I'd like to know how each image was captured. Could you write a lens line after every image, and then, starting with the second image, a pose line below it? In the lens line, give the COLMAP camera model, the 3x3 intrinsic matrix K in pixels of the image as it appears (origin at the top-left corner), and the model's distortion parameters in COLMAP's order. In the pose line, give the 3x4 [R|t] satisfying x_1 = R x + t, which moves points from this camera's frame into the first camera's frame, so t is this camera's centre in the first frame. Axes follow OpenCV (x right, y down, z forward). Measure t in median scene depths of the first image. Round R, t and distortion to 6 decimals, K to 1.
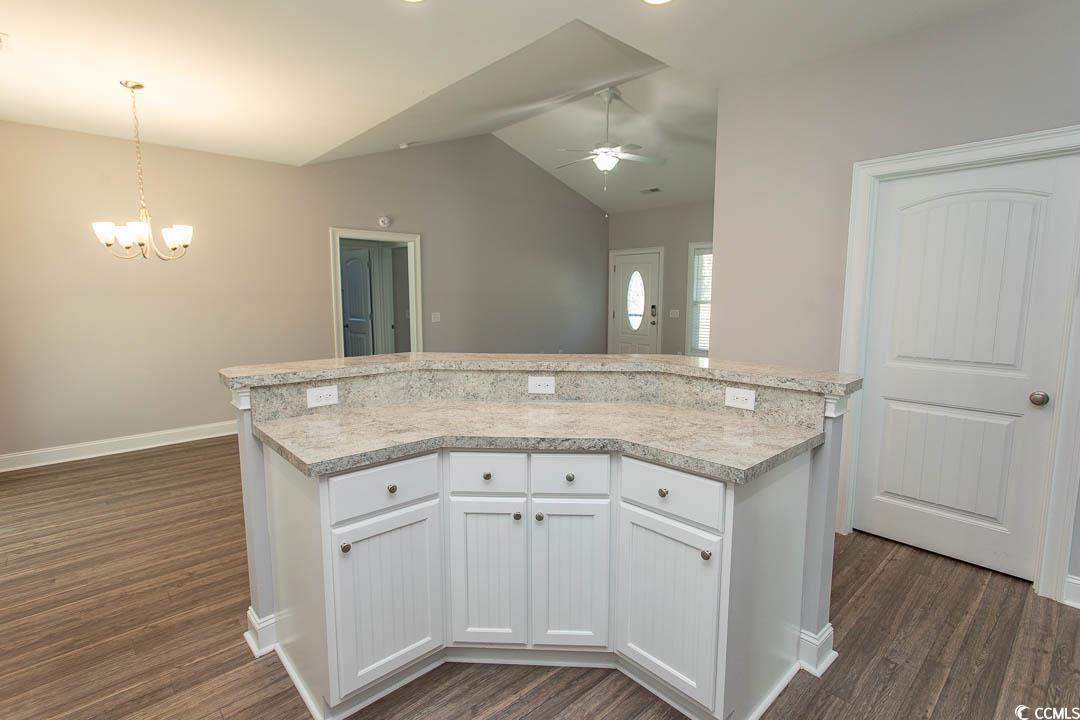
lens RADIAL K [[506.1, 0, 545.1], [0, 506.1, 361.8], [0, 0, 1]] dist [0.000941, 0.002238]
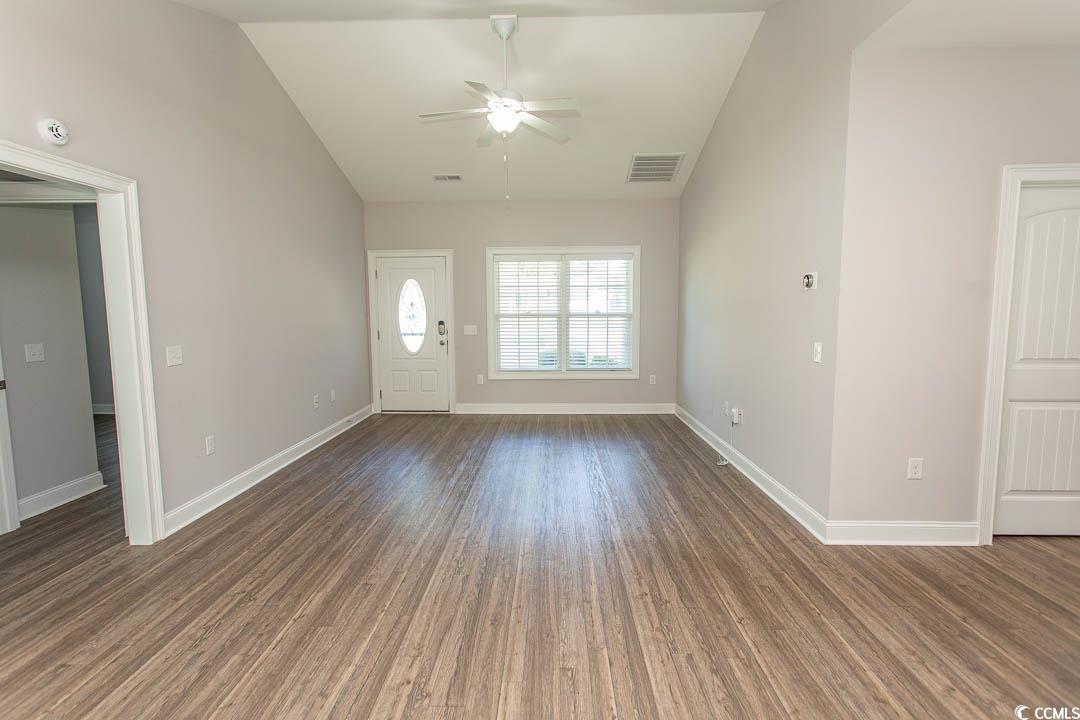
lens RADIAL K [[506.1, 0, 532.1], [0, 506.1, 363.4], [0, 0, 1]] dist [0.000941, 0.002238]
pose [[0.708048, -0.080997, 0.701504, -0.293752], [0.101578, 0.994751, 0.012331, -0.045606], [-0.698821, 0.062526, 0.712559, 0.376015]]
